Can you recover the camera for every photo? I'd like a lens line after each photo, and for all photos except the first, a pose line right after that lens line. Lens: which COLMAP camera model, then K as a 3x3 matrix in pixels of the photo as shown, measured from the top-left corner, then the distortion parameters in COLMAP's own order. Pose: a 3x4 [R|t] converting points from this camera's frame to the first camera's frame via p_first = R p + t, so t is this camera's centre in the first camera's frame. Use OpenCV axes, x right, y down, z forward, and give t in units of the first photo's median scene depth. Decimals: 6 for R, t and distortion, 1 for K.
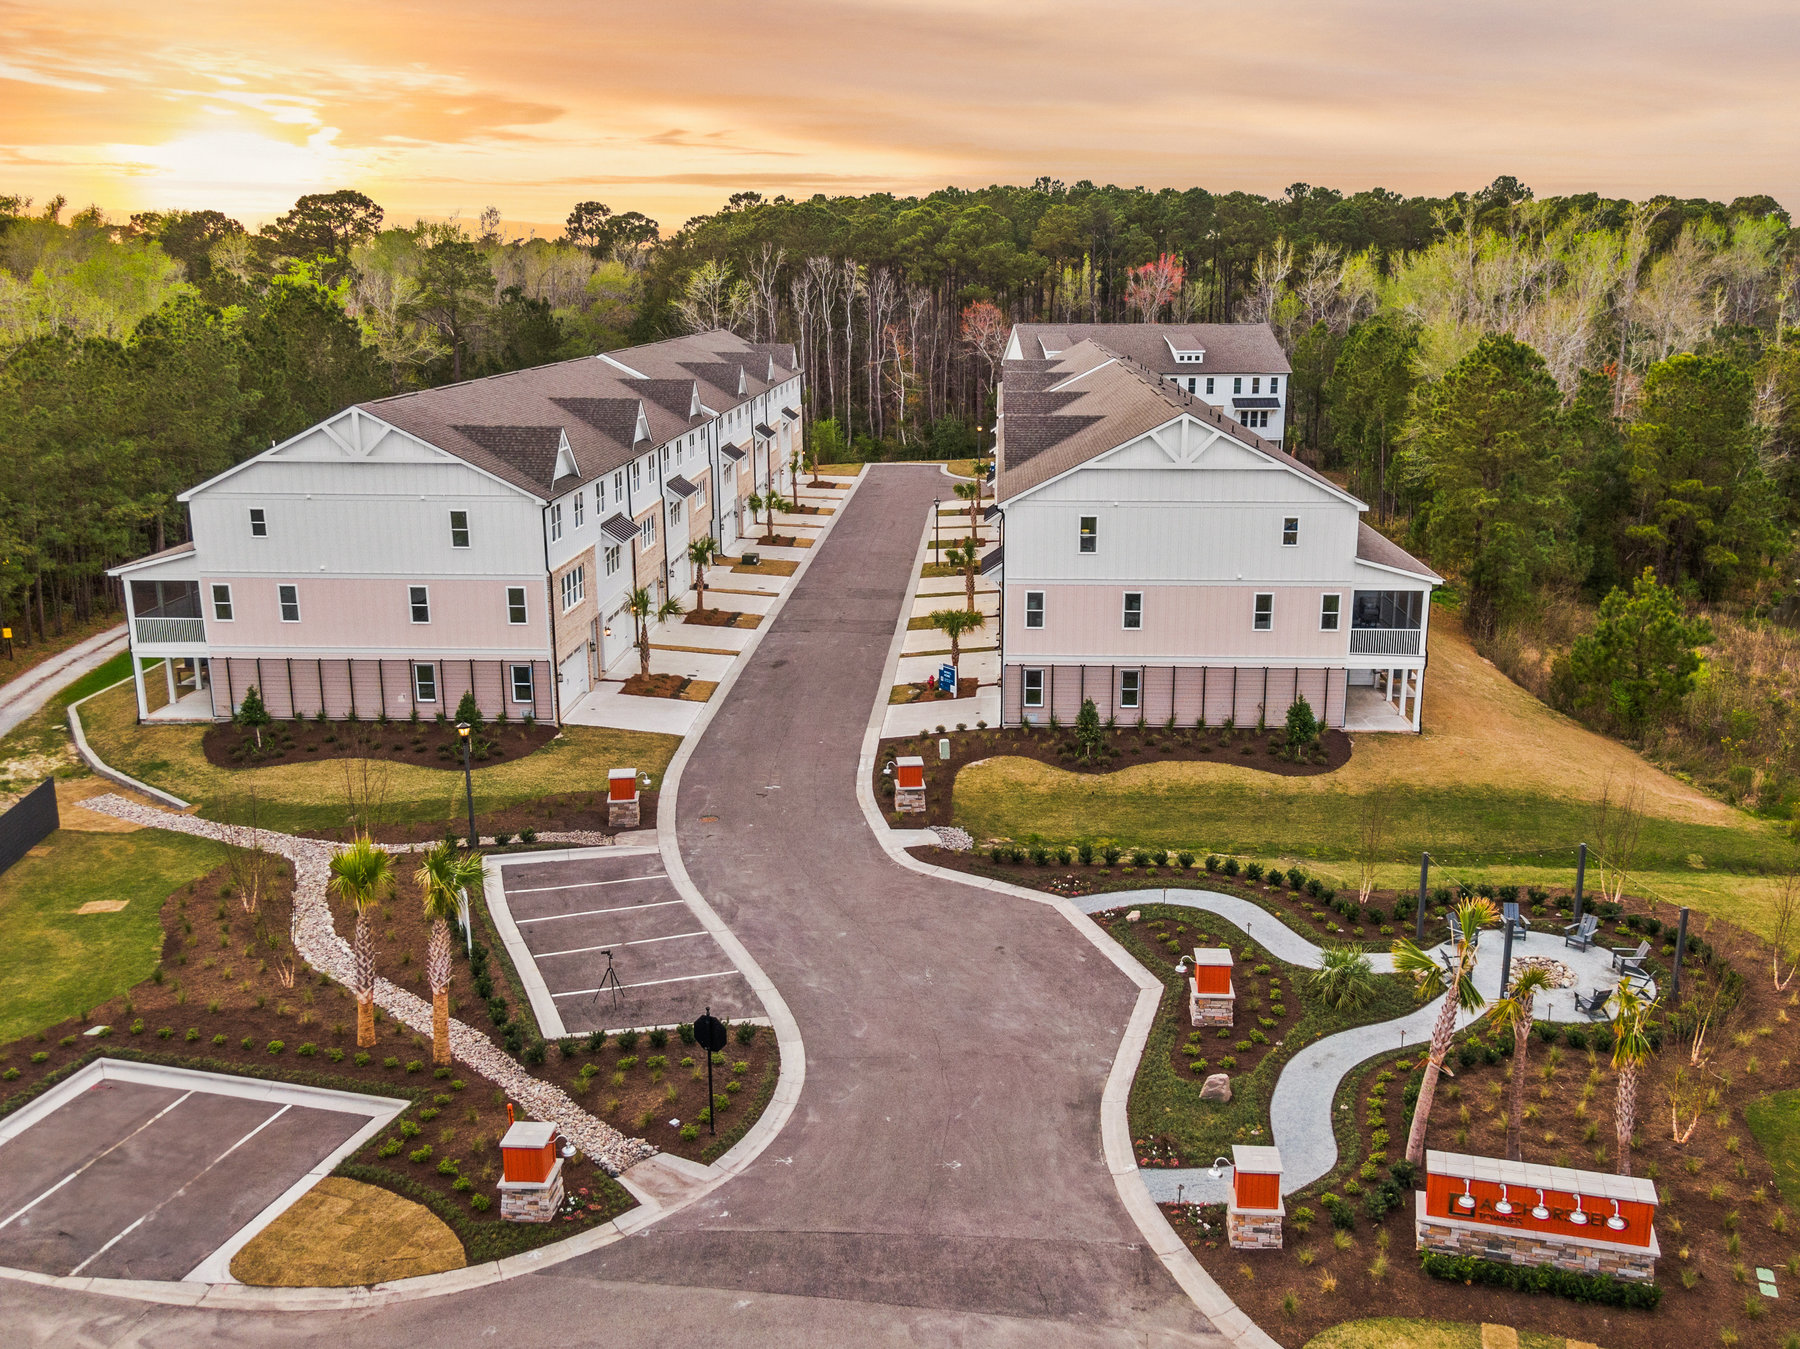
lens RADIAL K [[1578.3, 0, 958.4], [0, 1578.3, 676.6], [0, 0, 1]] dist [0.036802, -0.008347]
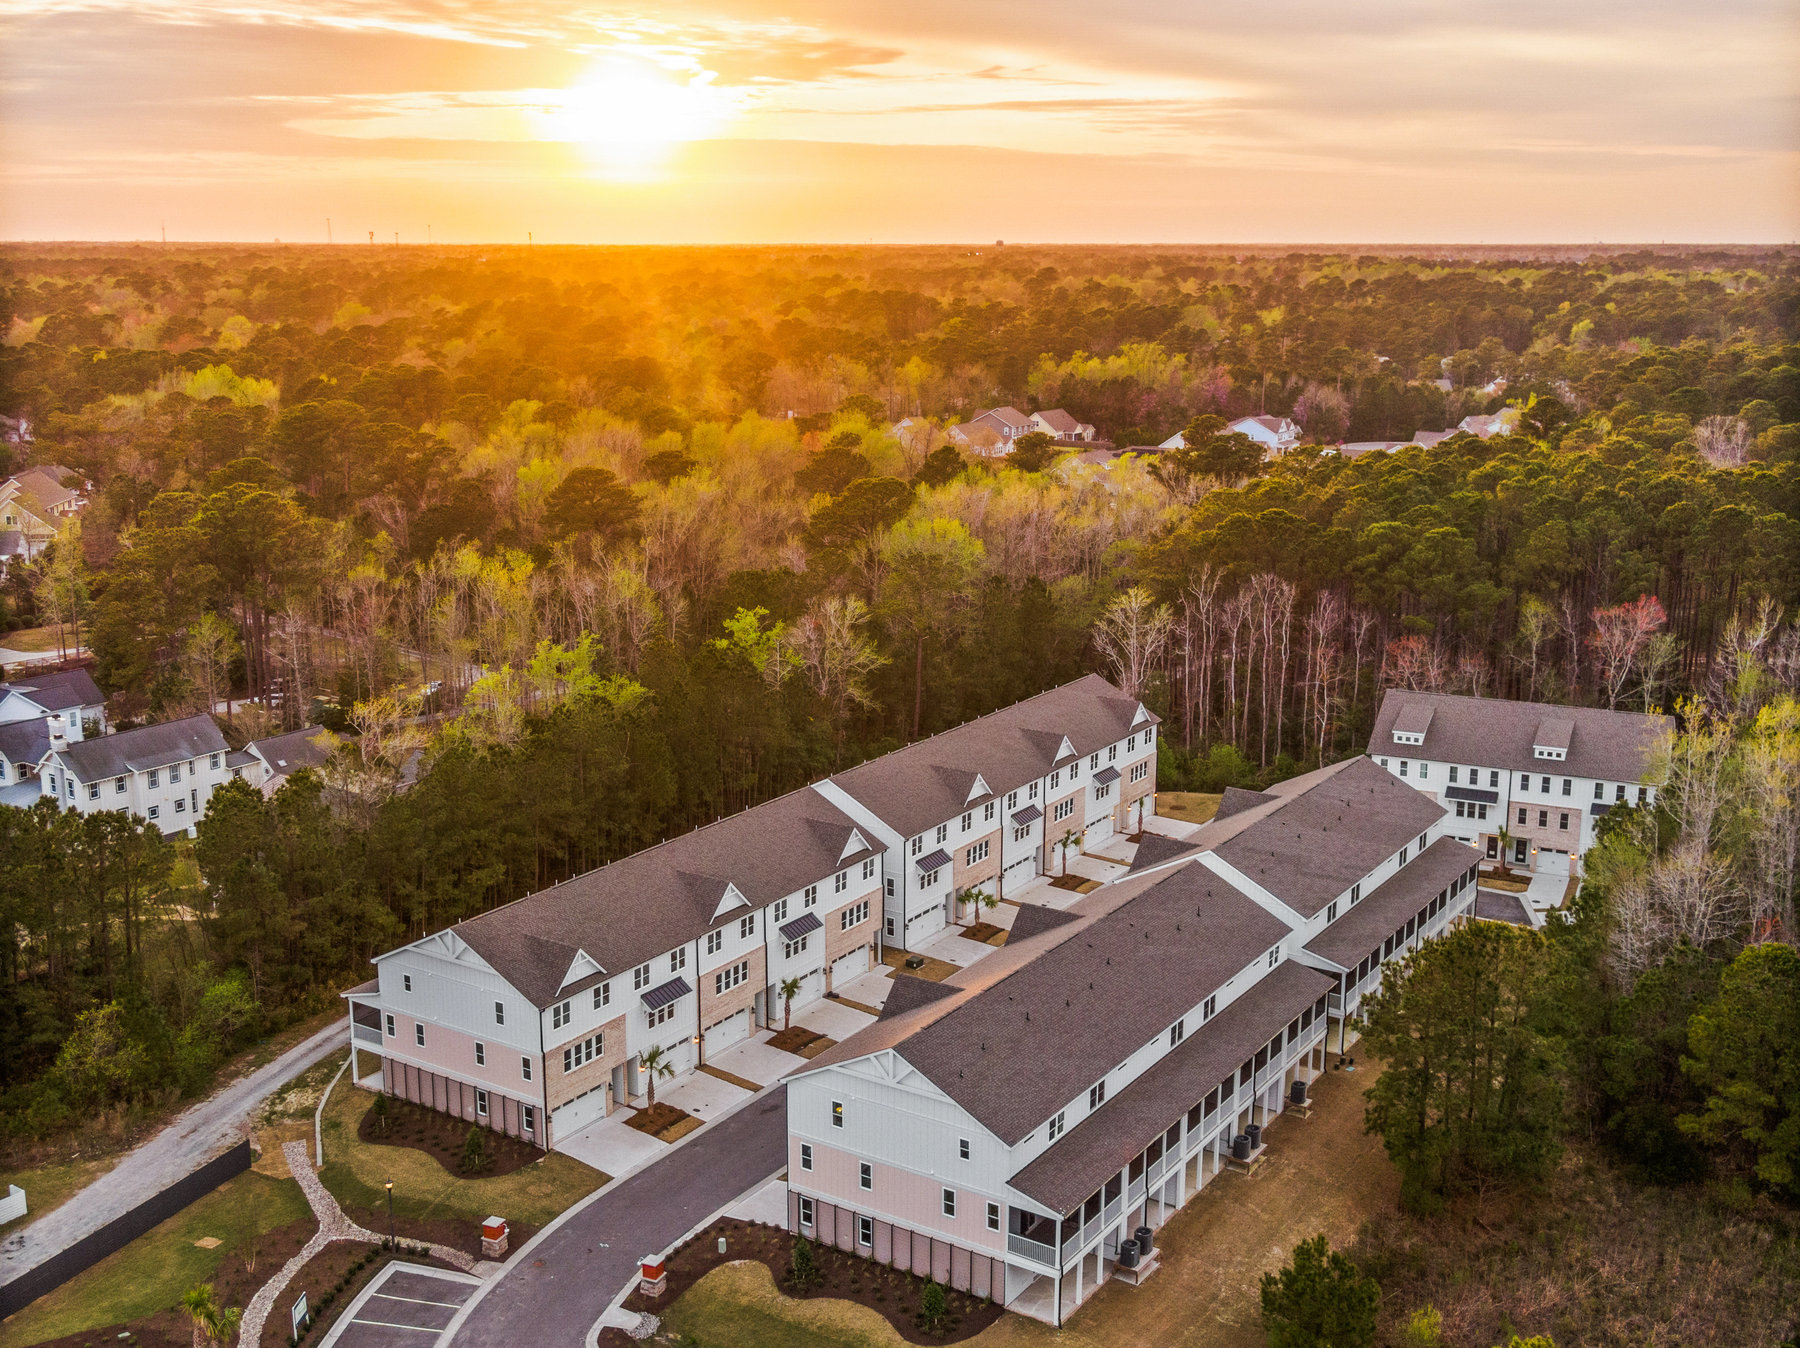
lens RADIAL K [[1903.1, 0, 900.0], [0, 1903.1, 674.0], [0, 0, 1]] dist [0.005632, 0.008781]
pose [[0.845891, 0.114561, -0.520907, 0.924537], [-0.128151, 0.991704, 0.010000, -0.482619], [0.517731, 0.058296, 0.853555, -0.382729]]
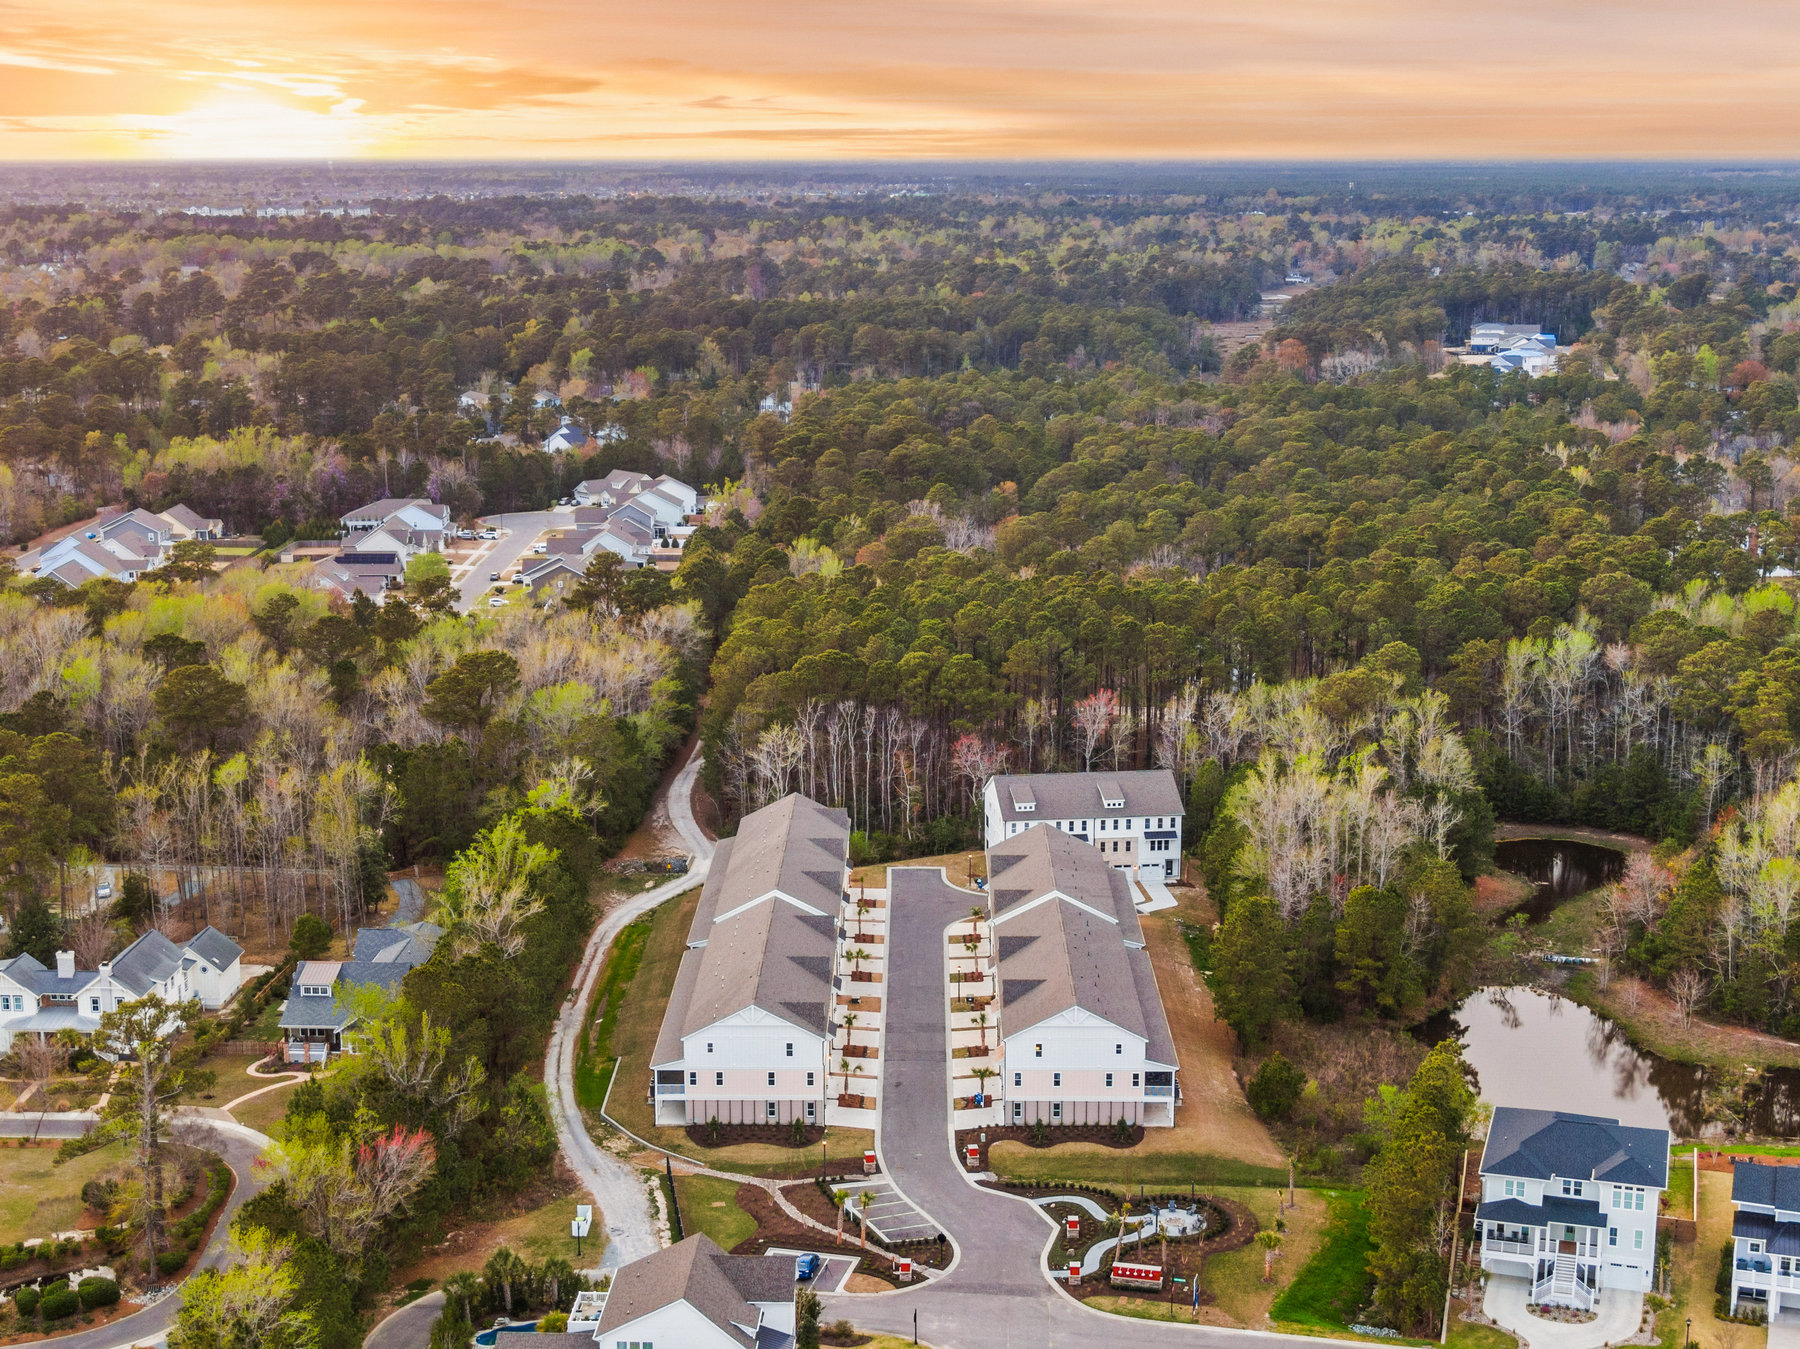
lens RADIAL K [[2524.1, 0, 865.6], [0, 2524.1, 674.1], [0, 0, 1]] dist [0.020488, 0.007492]
pose [[0.999972, -0.007246, 0.001678, -0.195100], [0.007309, 0.999134, -0.040970, -0.522331], [-0.001380, 0.040981, 0.999159, -3.024674]]
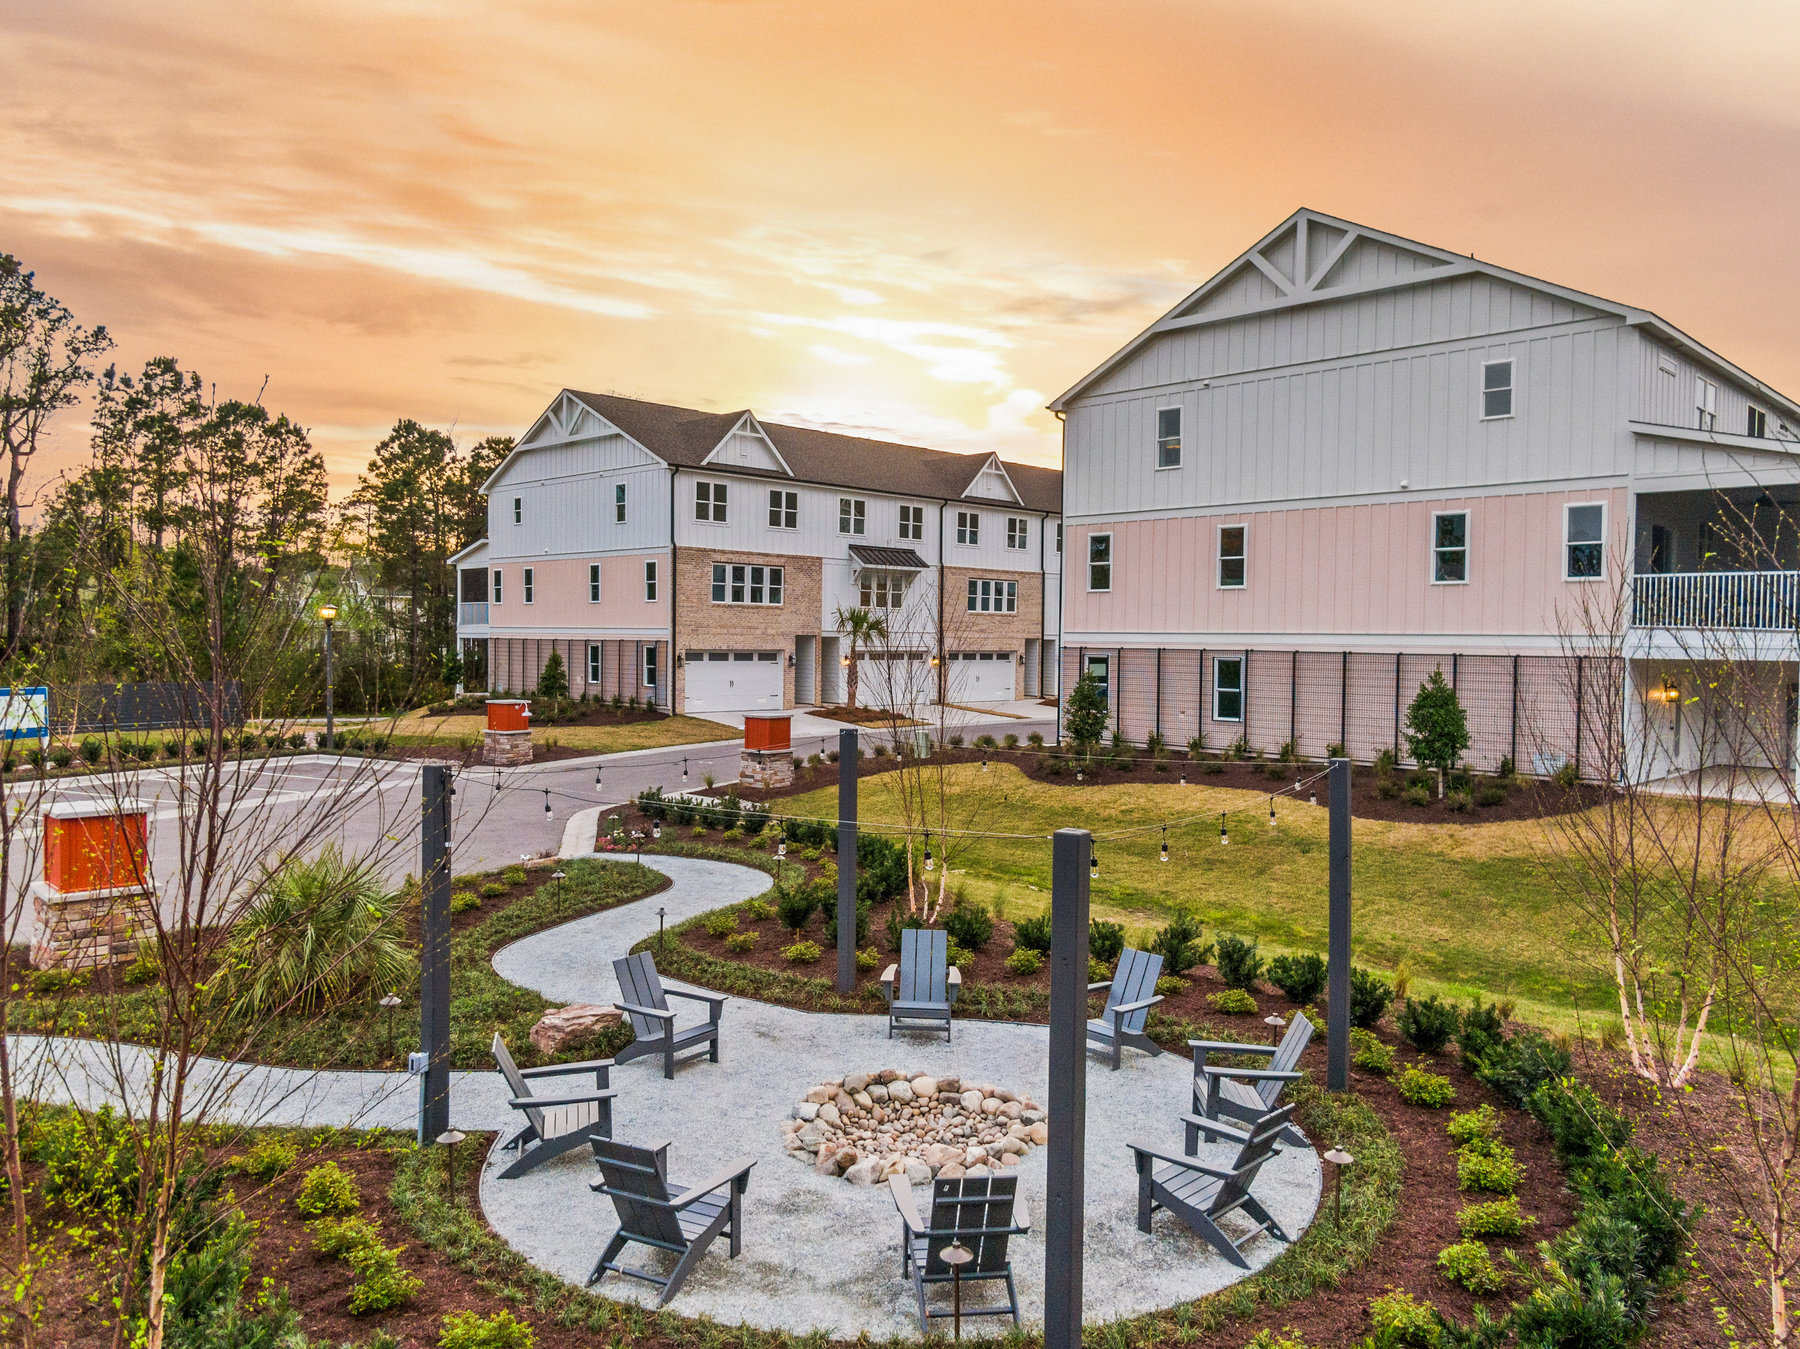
lens RADIAL K [[1280.7, 0, 900.0], [0, 1280.7, 674.5], [0, 0, 1]] dist [0.048841, -0.001397]
pose [[0.721241, 0.022776, -0.692309, 0.362816], [-0.176494, 0.972514, -0.151875, 0.100338], [0.669822, 0.231727, 0.705437, 0.575131]]
